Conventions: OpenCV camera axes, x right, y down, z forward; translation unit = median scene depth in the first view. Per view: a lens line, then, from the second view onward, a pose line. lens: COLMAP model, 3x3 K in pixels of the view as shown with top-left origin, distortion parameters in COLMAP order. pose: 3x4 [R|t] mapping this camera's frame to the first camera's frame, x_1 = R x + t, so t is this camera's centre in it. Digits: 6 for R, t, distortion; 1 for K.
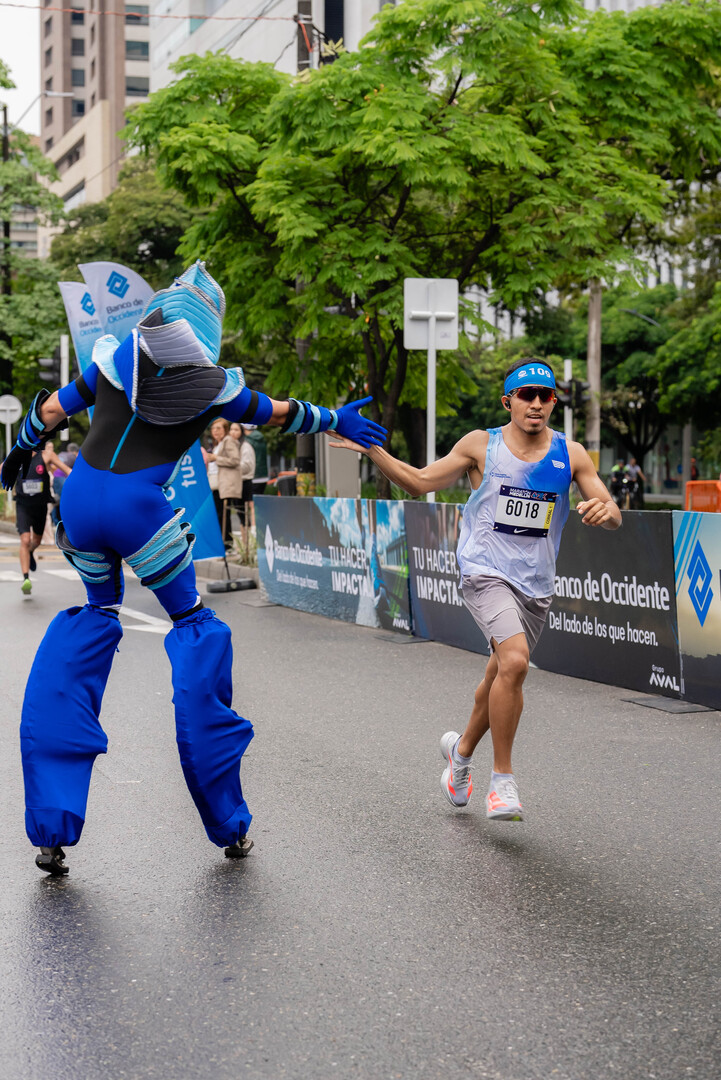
lens RADIAL K [[2489.0, 0, 356.8], [0, 2489.0, 571.5], [0, 0, 1]] dist [0.113752, 0.145408]
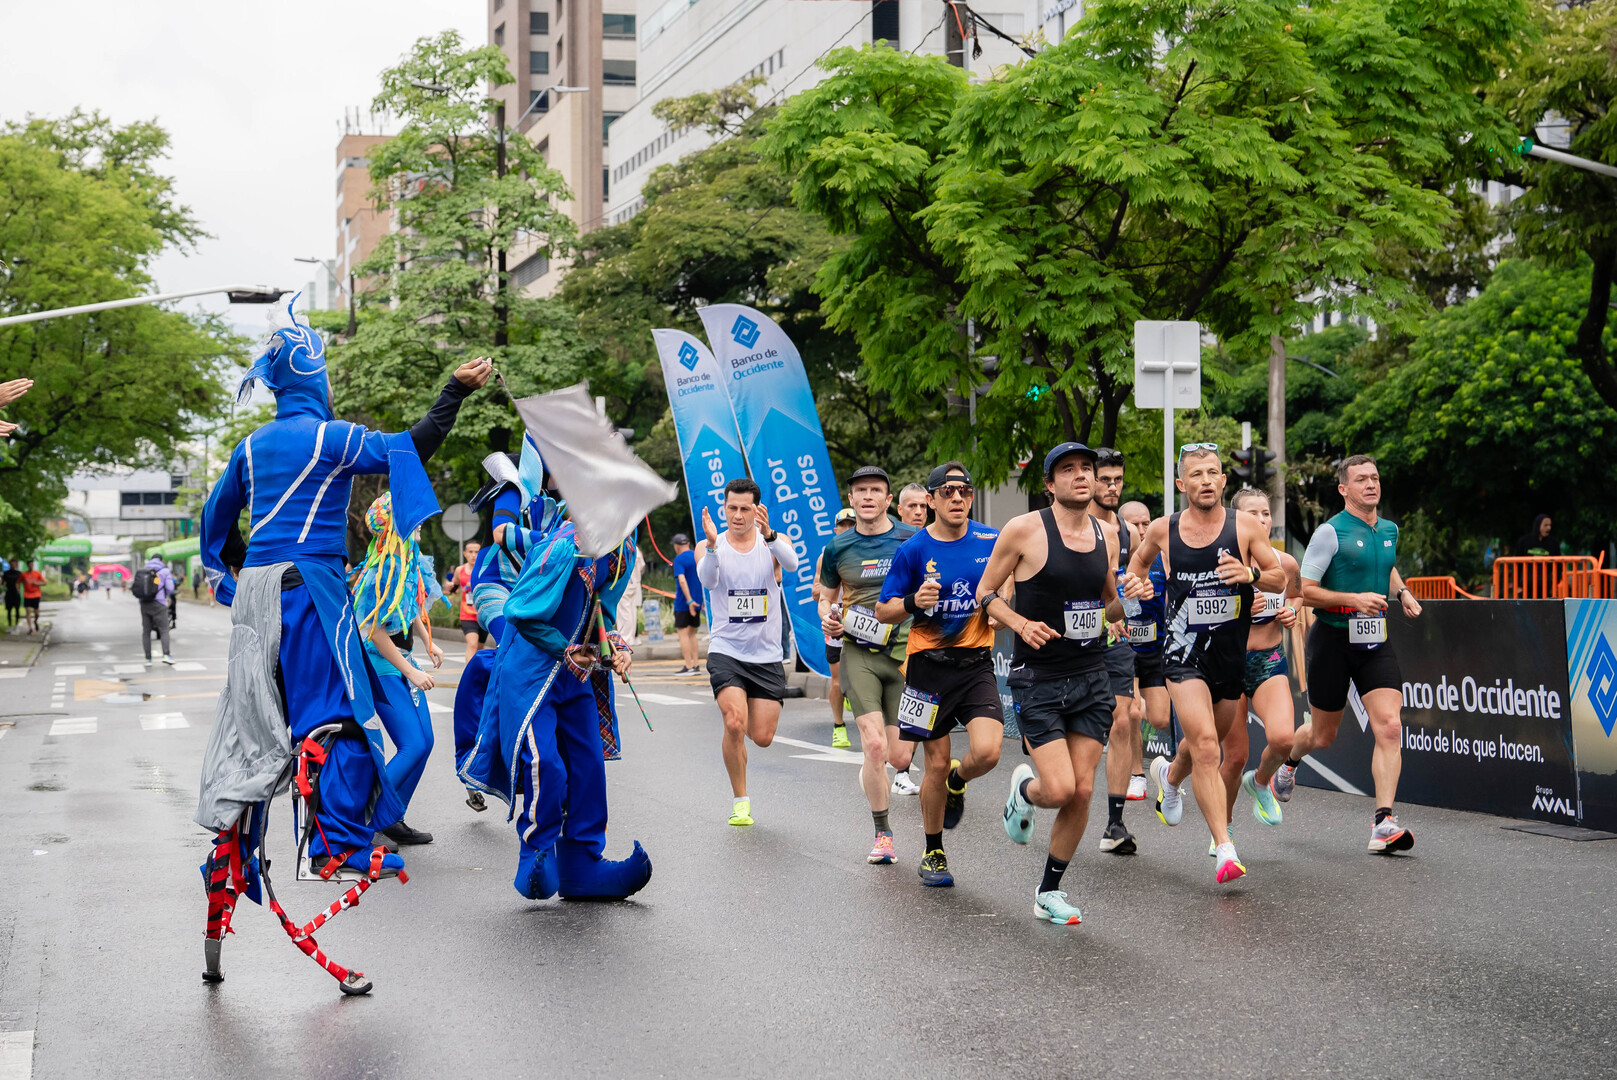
lens RADIAL K [[3319.2, 0, 809.9], [0, 3319.2, 552.2], [0, 0, 1]] dist [0.057463, -0.244973]
pose [[0.999678, -0.007398, -0.024261, -0.054896], [0.006253, 0.998878, -0.046950, 0.006065], [0.024581, 0.046783, 0.998603, -0.063153]]
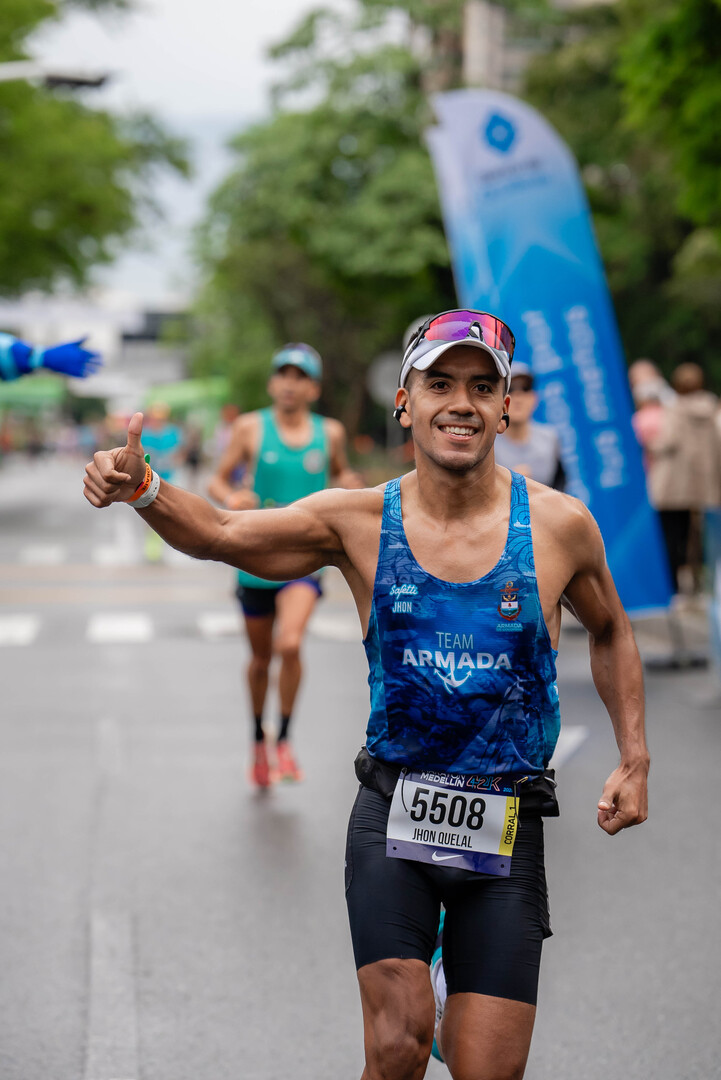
lens RADIAL K [[4012.5, 0, 359.5], [0, 4012.5, 517.8], [0, 0, 1]] dist [1.158836, -1.417155]
pose [[0.983201, 0.027475, -0.180445, 0.048506], [-0.031472, 0.999318, -0.019326, -0.007601], [0.179791, 0.024680, 0.983395, 0.079570]]
